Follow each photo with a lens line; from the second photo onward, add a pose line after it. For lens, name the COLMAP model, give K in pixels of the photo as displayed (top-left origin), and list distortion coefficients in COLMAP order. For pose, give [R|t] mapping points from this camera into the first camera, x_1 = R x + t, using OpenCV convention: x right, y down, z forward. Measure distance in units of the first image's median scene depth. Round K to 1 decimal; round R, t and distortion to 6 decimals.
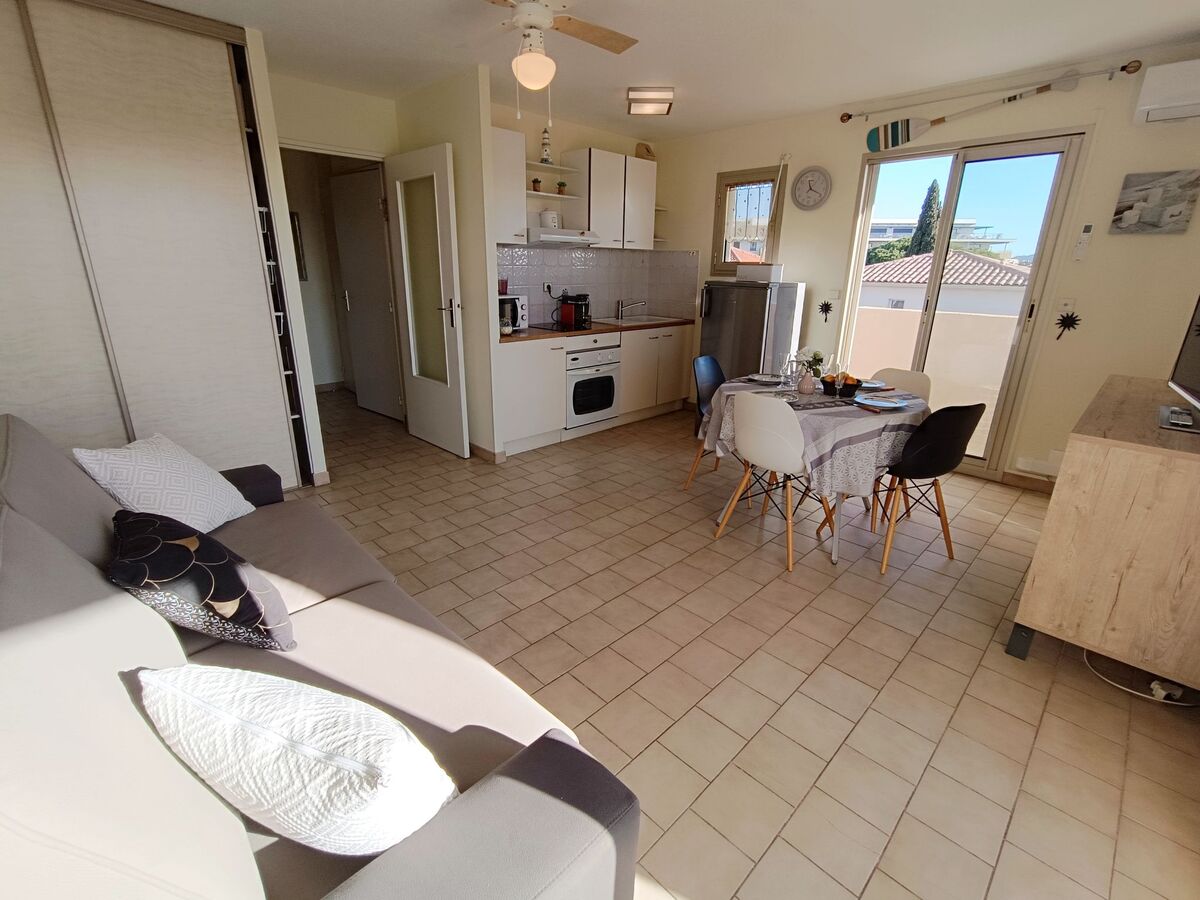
lens RADIAL K [[547.5, 0, 600.2], [0, 547.5, 446.7], [0, 0, 1]] dist [-0.003054, 0.002810]
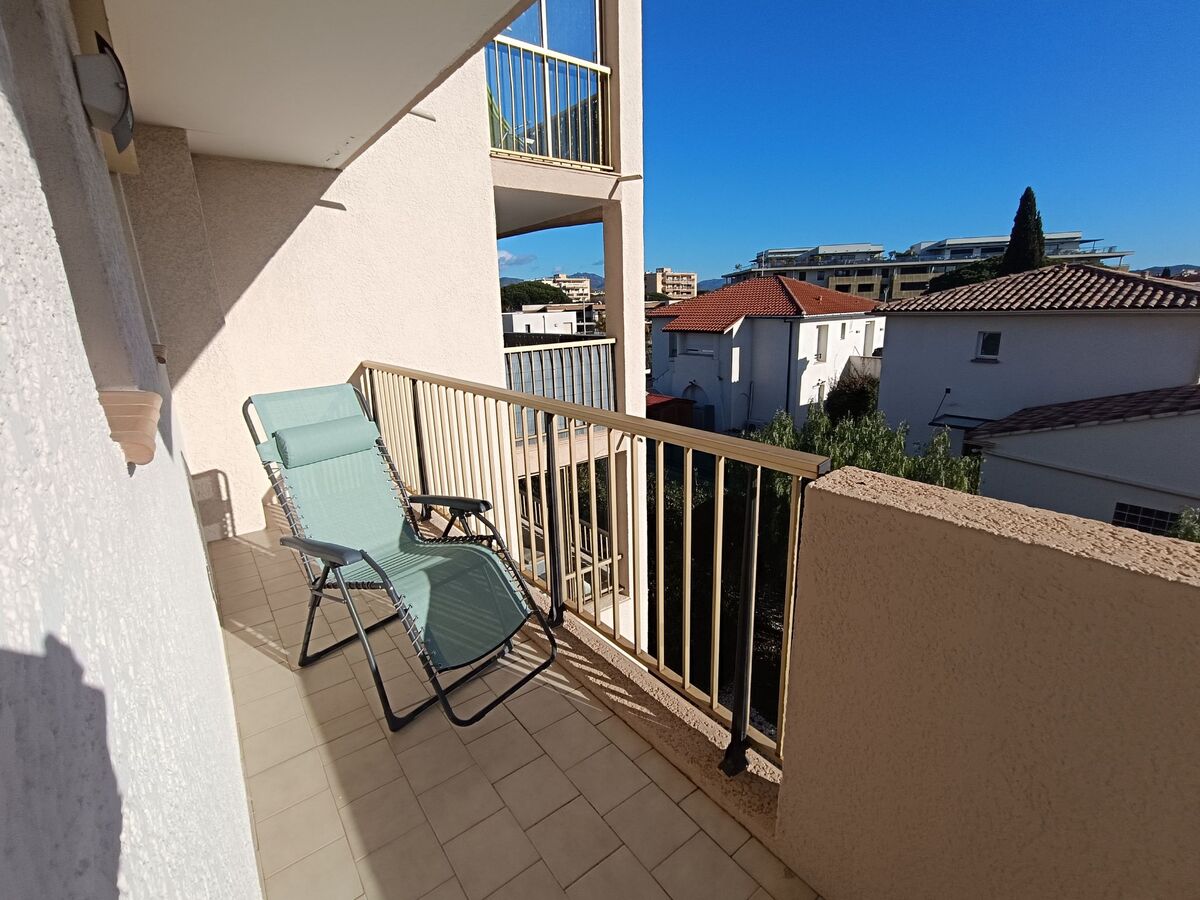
lens RADIAL K [[547.5, 0, 602.6], [0, 547.5, 453.9], [0, 0, 1]] dist [-0.003054, 0.002810]
pose [[0.992295, -0.010567, -0.123448, 0.110954], [0.004122, 0.998620, -0.052346, -0.067955], [0.123831, 0.051434, 0.990969, 0.207989]]
